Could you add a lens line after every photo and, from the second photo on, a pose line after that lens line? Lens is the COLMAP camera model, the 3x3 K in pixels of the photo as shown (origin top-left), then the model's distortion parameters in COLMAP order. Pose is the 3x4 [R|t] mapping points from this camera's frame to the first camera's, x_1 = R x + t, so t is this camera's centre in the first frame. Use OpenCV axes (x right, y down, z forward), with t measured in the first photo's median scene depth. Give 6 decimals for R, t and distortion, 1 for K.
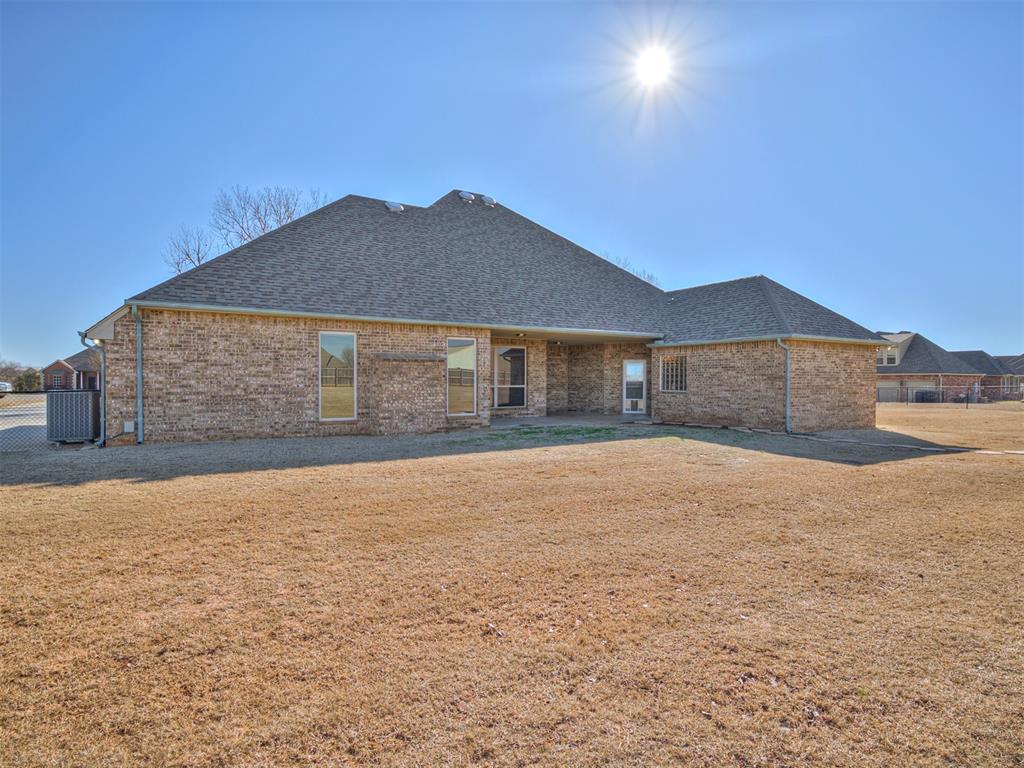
lens RADIAL K [[534.2, 0, 512.0], [0, 534.2, 384.0], [0, 0, 1]] dist [-0.000301, 0.000598]
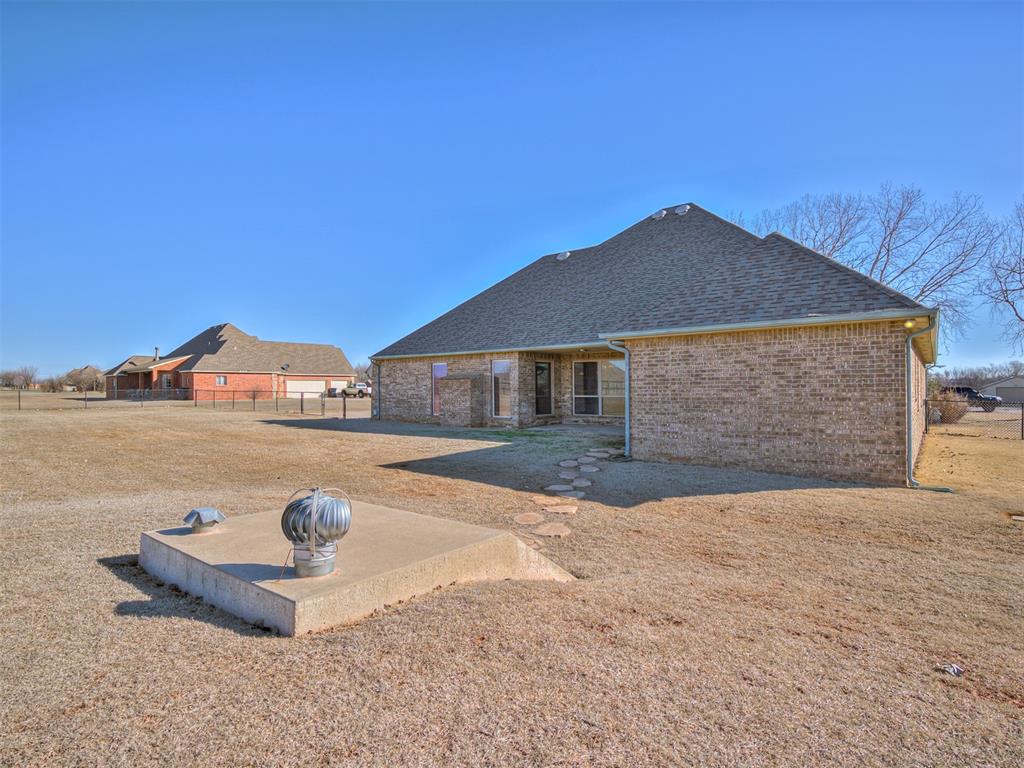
lens RADIAL K [[534.2, 0, 512.0], [0, 534.2, 384.0], [0, 0, 1]] dist [-0.000301, 0.000598]
pose [[0.340747, -0.013838, -0.940053, 1.145929], [-0.000711, 0.999888, -0.014976, -0.005042], [0.940155, 0.005771, 0.340698, 0.543778]]
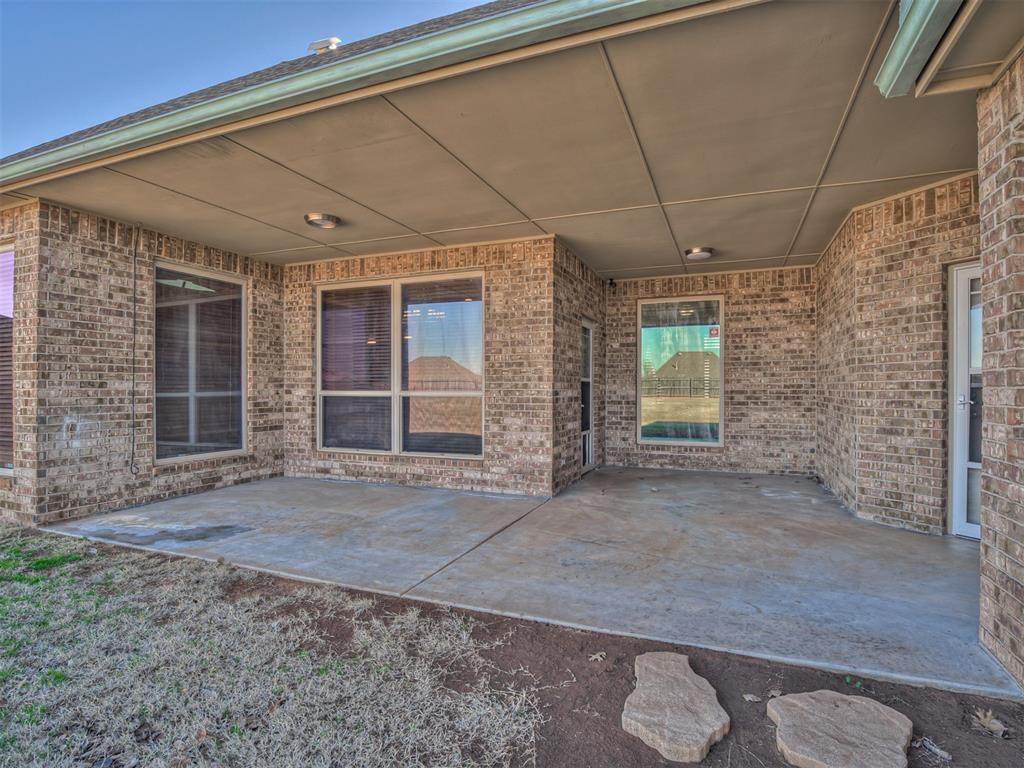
lens RADIAL K [[534.2, 0, 512.0], [0, 534.2, 384.0], [0, 0, 1]] dist [-0.000301, 0.000598]
pose [[0.611787, -0.007976, -0.790983, 0.360127], [-0.007988, 0.999836, -0.016260, 0.003908], [0.790982, 0.016266, 0.611623, 1.017927]]
